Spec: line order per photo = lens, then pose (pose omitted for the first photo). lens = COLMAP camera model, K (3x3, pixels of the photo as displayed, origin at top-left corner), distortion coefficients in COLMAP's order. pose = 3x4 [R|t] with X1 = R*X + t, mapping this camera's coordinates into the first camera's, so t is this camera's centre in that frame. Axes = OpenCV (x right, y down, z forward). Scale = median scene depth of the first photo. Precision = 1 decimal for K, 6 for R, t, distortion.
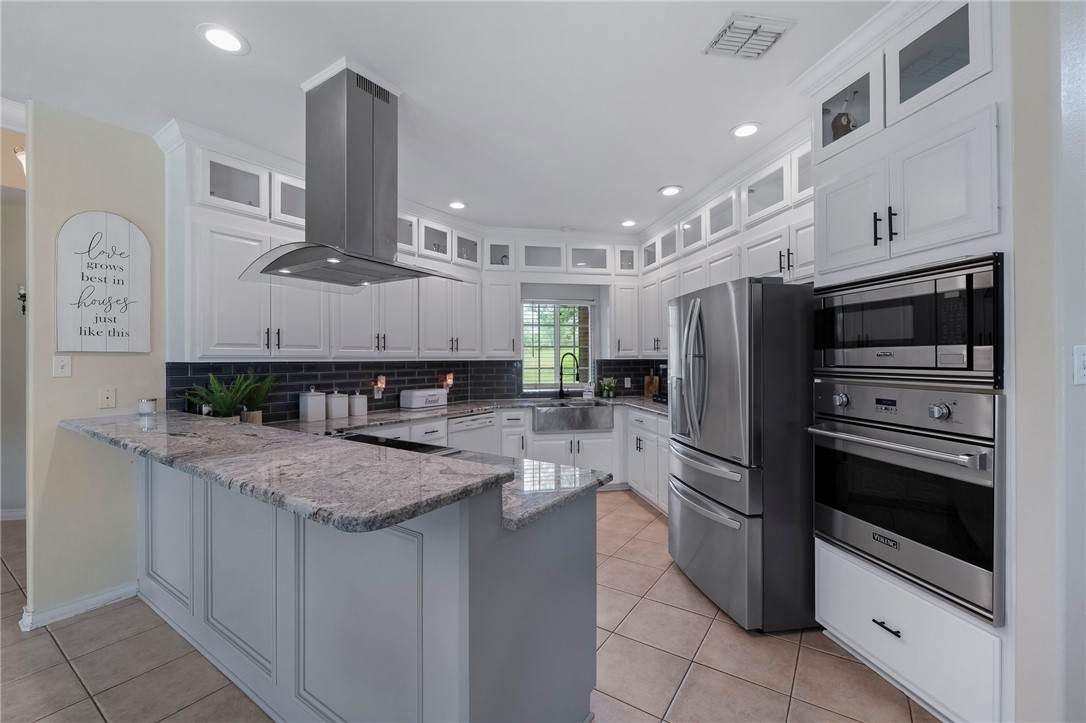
lens RADIAL K [[453.6, 0, 541.9], [0, 453.6, 358.7], [0, 0, 1]] dist [-0.001336, -0.000625]
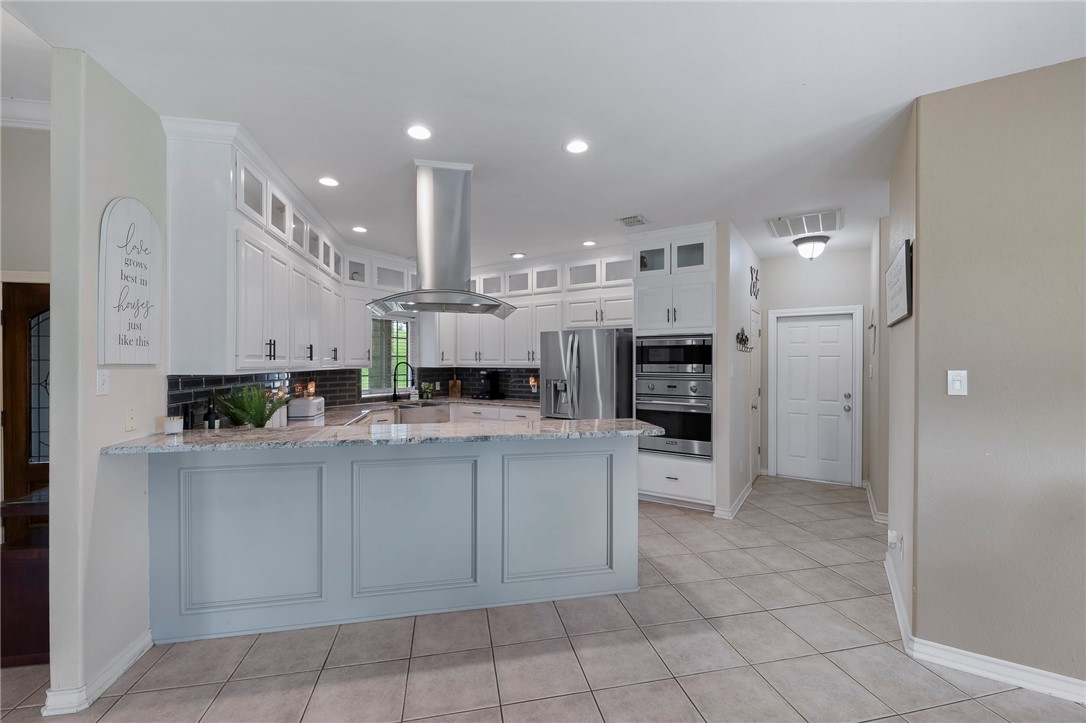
lens RADIAL K [[453.6, 0, 544.0], [0, 453.6, 364.4], [0, 0, 1]] dist [-0.001336, -0.000625]
pose [[0.692701, 0.000799, 0.721225, -1.016485], [-0.003010, 0.999994, 0.001783, -0.017891], [-0.721219, -0.003406, 0.692699, -0.139124]]
